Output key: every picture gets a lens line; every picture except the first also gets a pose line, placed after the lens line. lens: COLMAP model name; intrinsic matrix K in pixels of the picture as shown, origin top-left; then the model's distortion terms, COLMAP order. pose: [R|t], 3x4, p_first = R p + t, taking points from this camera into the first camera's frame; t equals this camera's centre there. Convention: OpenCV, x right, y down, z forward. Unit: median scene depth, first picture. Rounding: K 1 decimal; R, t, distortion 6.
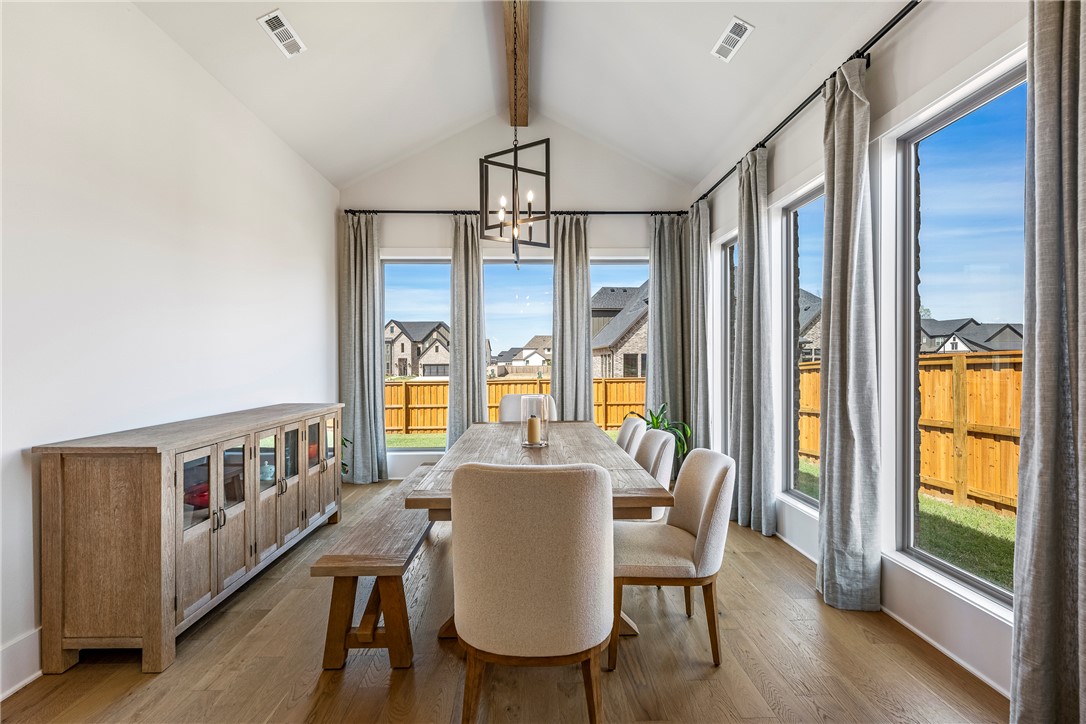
lens RADIAL K [[471.8, 0, 539.8], [0, 471.8, 362.9], [0, 0, 1]] dist [0.000015, -0.000181]
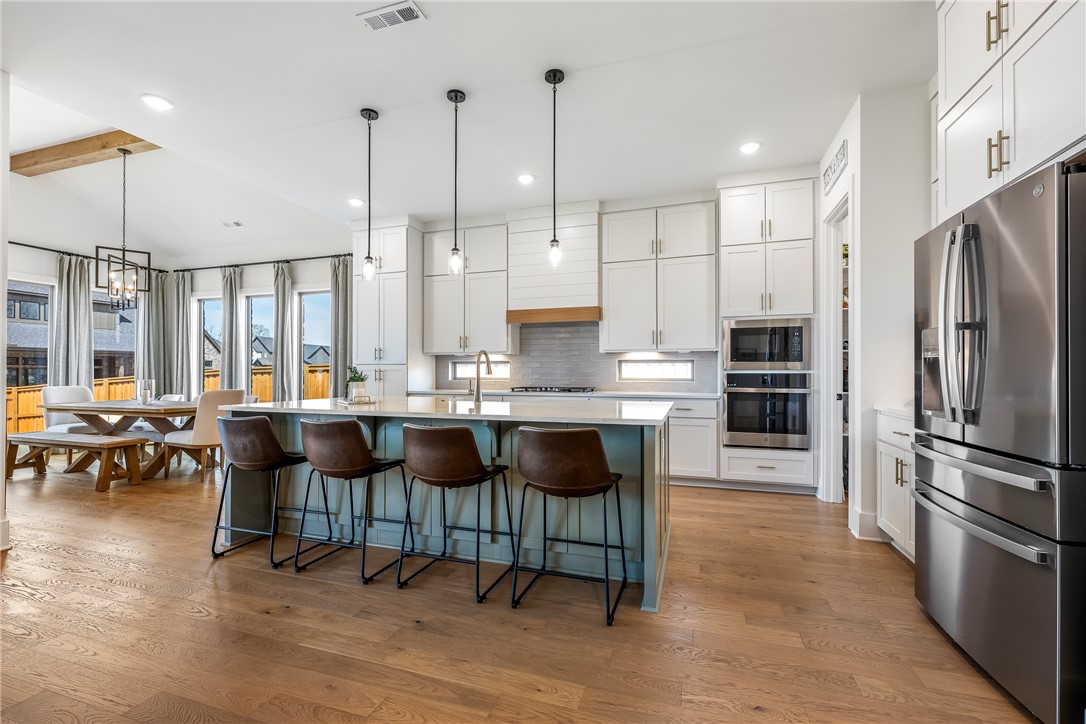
lens RADIAL K [[468.7, 0, 538.1], [0, 468.7, 367.9], [0, 0, 1]] dist [0.000636, 0.000195]
pose [[0.347964, 0.014965, 0.937388, -0.728406], [0.000071, 0.999872, -0.015989, 0.028680], [-0.937508, 0.005630, 0.347919, -0.714099]]
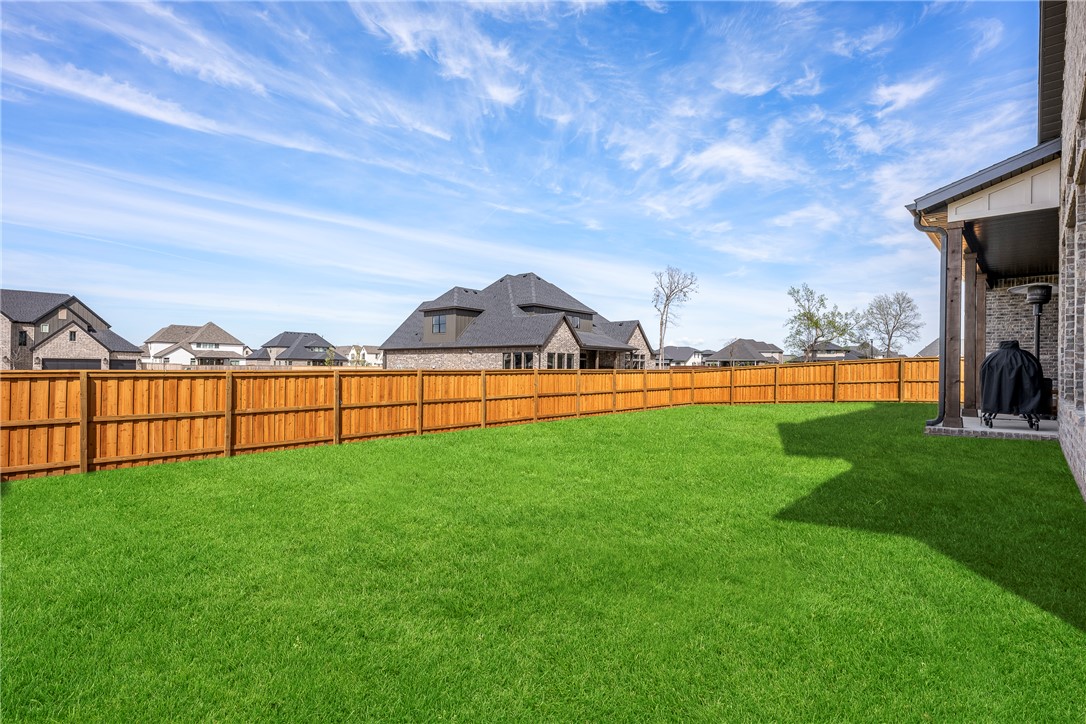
lens RADIAL K [[495.7, 0, 544.6], [0, 495.7, 364.7], [0, 0, 1]] dist [-0.000792, -0.000205]
pose [[0.719350, 0.019115, 0.694385, -3.838158], [-0.015896, 0.999813, -0.011055, 0.136851], [-0.694466, -0.003085, 0.719519, 0.756450]]
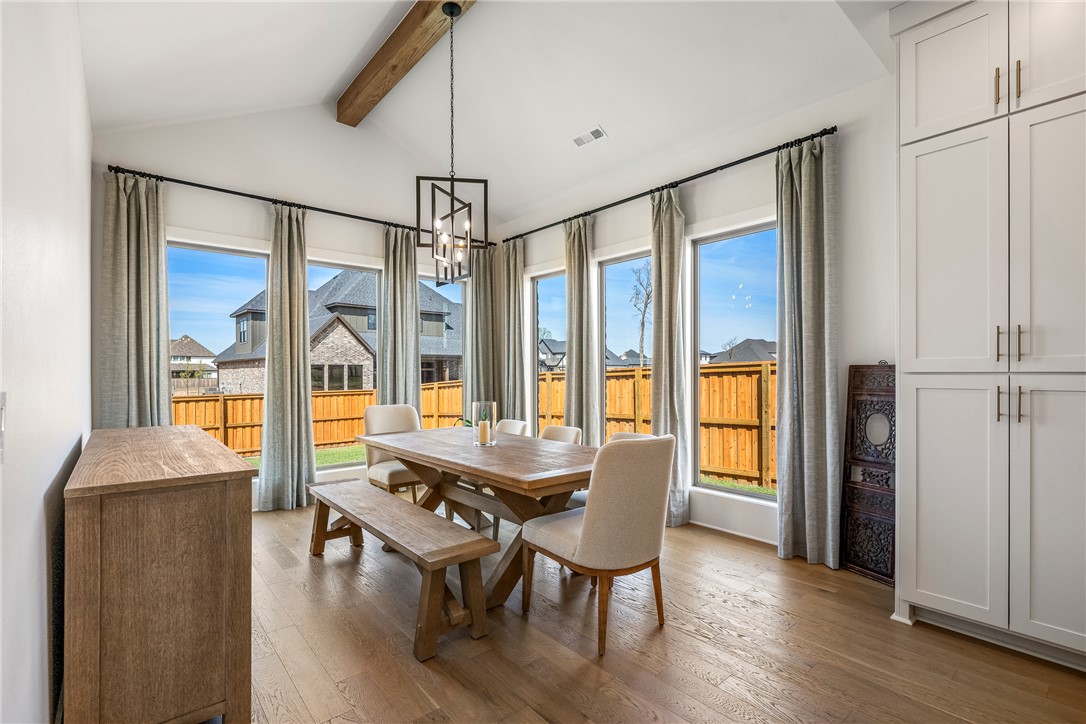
lens RADIAL K [[494.1, 0, 540.3], [0, 494.1, 370.5], [0, 0, 1]] dist [-0.001783, -0.000002]
pose [[0.779915, 0.003807, 0.625873, -0.363203], [0.001701, 0.999965, -0.008202, 0.001632], [-0.625883, 0.007461, 0.779882, -0.014140]]
